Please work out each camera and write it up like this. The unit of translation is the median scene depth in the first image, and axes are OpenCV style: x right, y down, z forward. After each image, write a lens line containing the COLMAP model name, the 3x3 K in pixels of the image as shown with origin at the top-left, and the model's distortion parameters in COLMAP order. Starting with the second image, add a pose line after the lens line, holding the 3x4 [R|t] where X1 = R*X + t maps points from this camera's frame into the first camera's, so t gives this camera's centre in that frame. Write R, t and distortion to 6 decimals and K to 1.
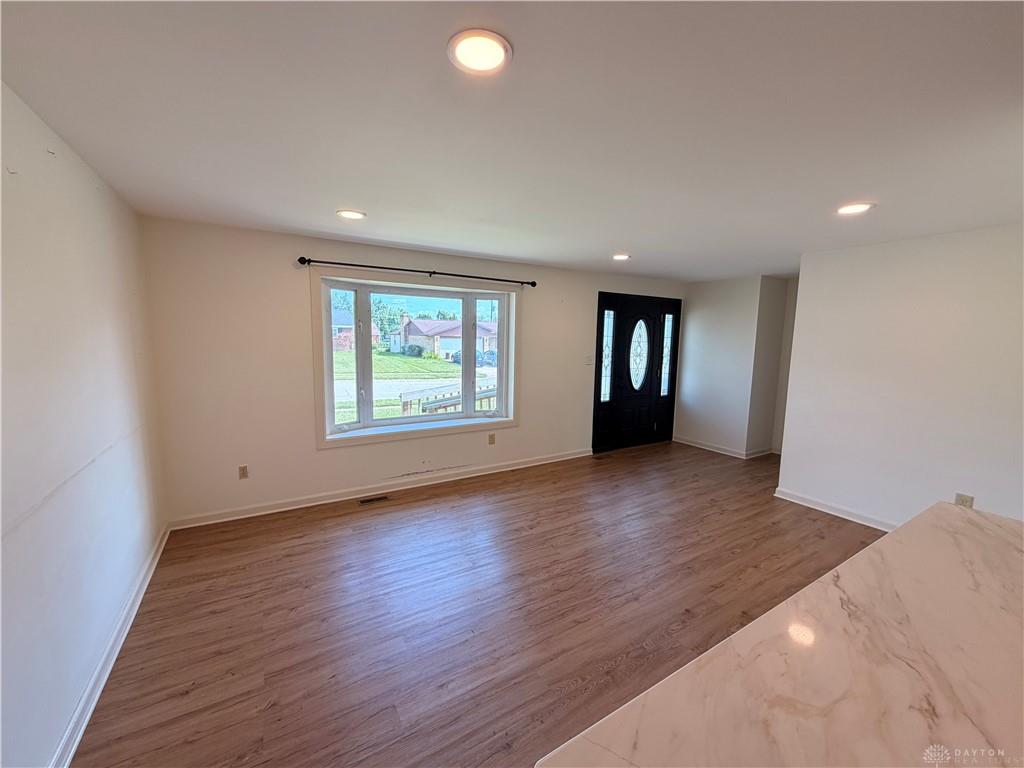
lens RADIAL K [[409.2, 0, 512.0], [0, 409.2, 384.0], [0, 0, 1]] dist [0.006723, -0.000226]
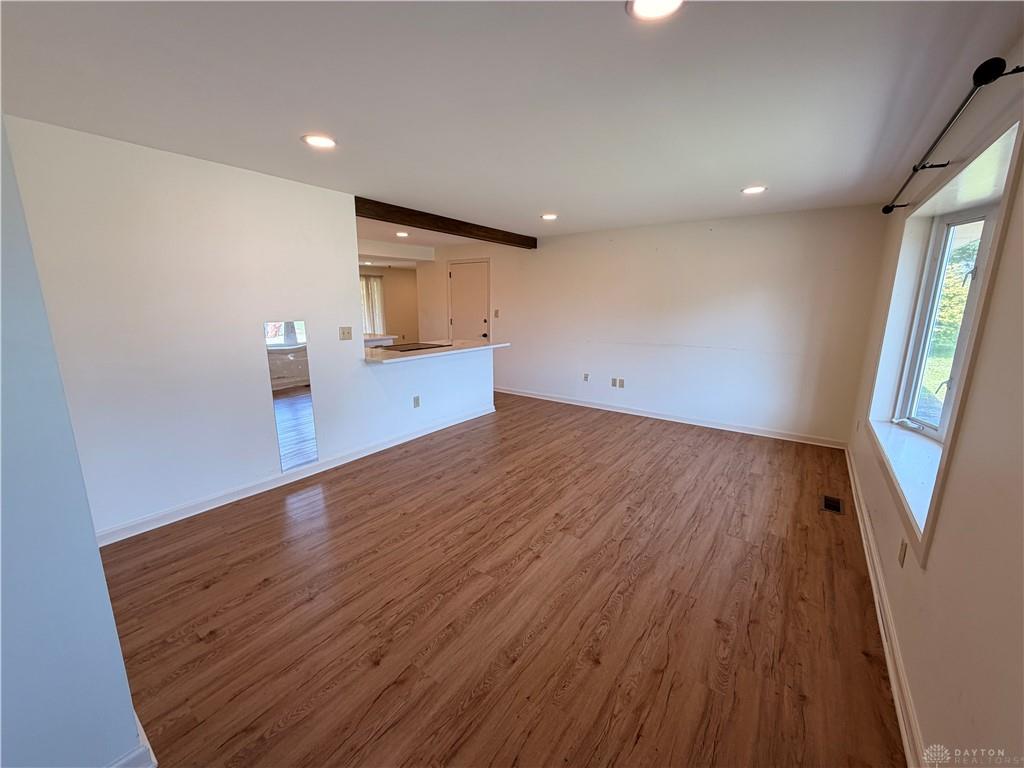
lens RADIAL K [[409.2, 0, 512.0], [0, 409.2, 384.0], [0, 0, 1]] dist [0.006723, -0.000226]
pose [[-0.923688, 0.054054, -0.379313, 0.365971], [-0.067498, 0.951558, 0.299970, -0.094180], [0.377153, 0.302681, -0.875294, 0.966856]]
